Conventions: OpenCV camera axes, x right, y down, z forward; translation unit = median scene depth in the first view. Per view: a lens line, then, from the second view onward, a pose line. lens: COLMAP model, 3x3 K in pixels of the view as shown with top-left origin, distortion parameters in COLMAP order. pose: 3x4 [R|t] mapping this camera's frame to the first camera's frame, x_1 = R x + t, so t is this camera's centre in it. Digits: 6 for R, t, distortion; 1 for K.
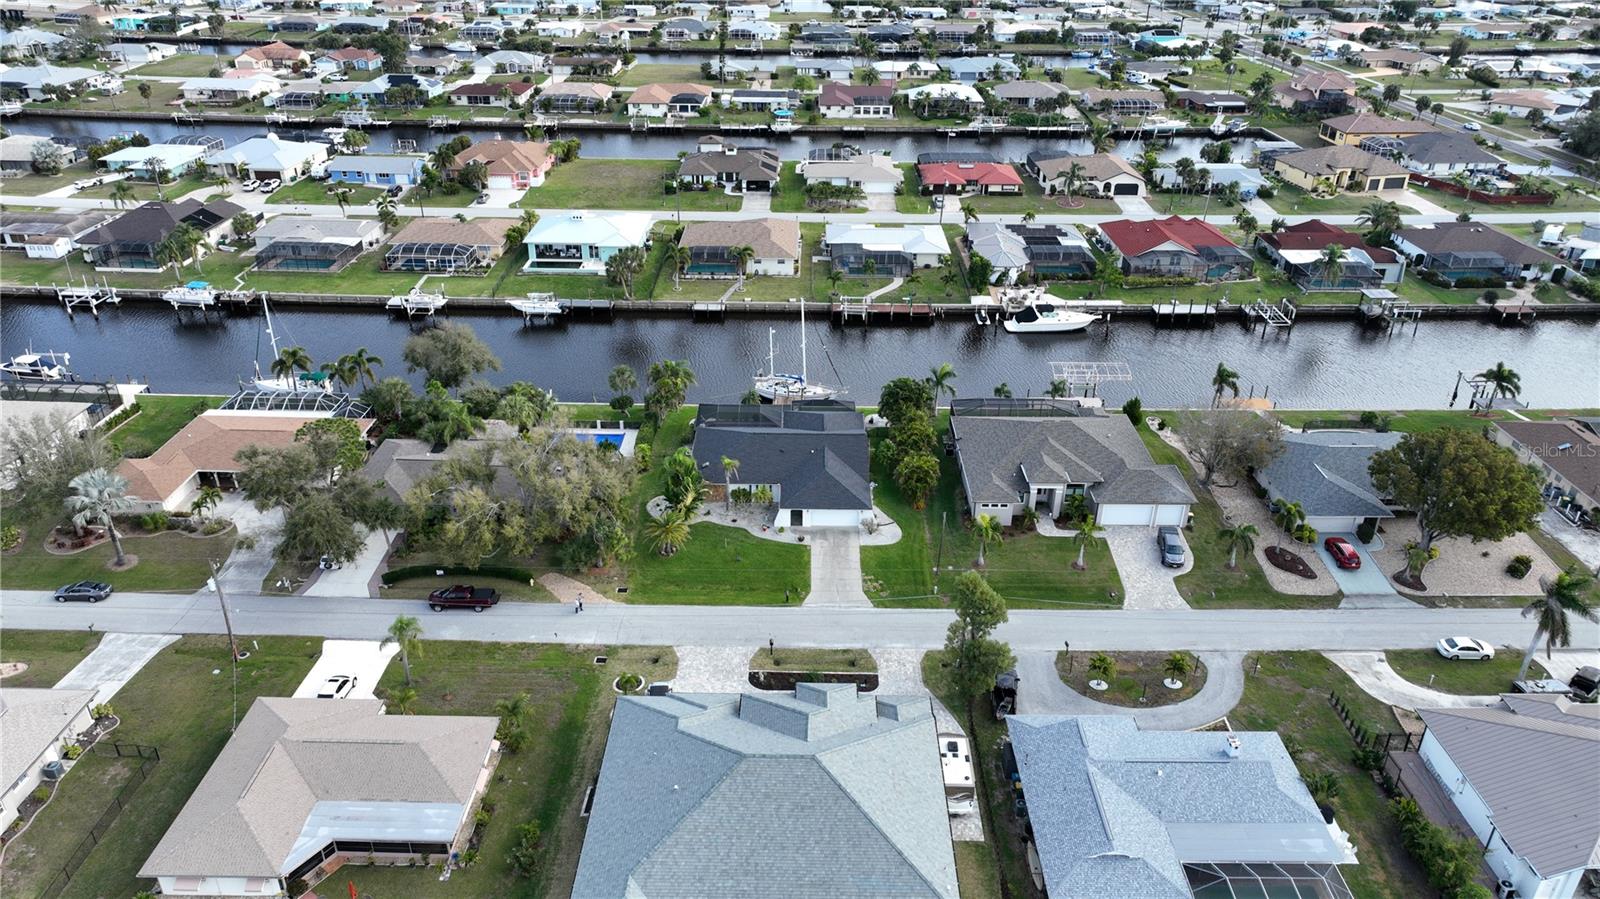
lens RADIAL K [[1122.8, 0, 795.9], [0, 1122.8, 449.3], [0, 0, 1]] dist [0.006179, 0.000067]
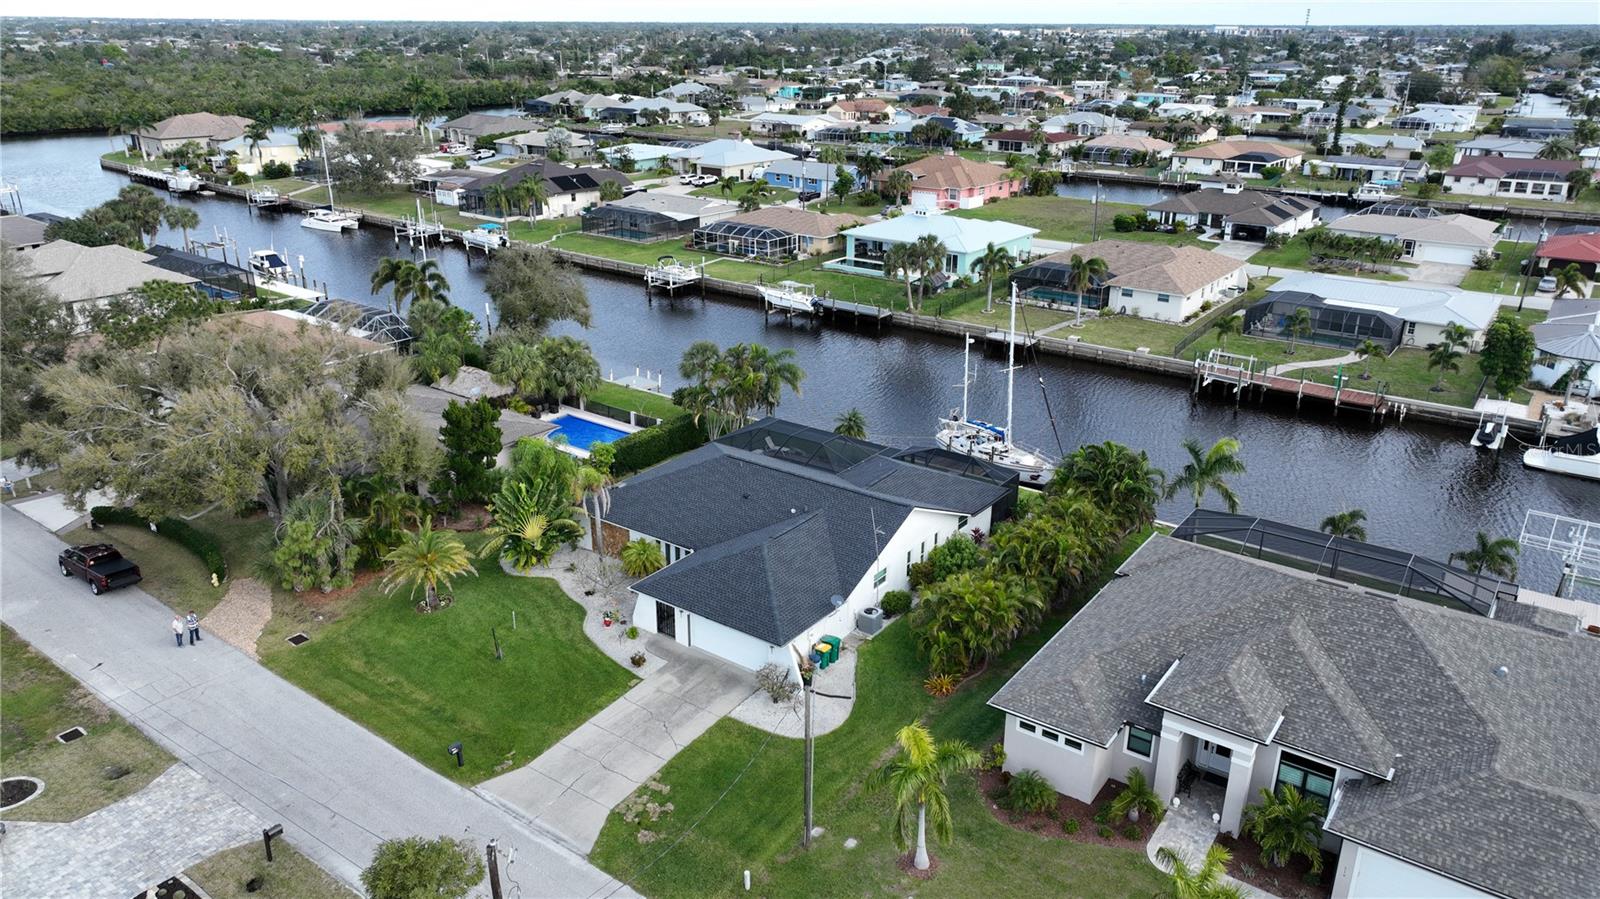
lens RADIAL K [[1122.8, 0, 798.2], [0, 1122.8, 453.9], [0, 0, 1]] dist [0.006179, 0.000067]
pose [[0.810982, 0.207171, -0.547164, 0.194217], [-0.273351, 0.961028, -0.041278, -0.001613], [0.517288, 0.183043, 0.836007, 0.406837]]
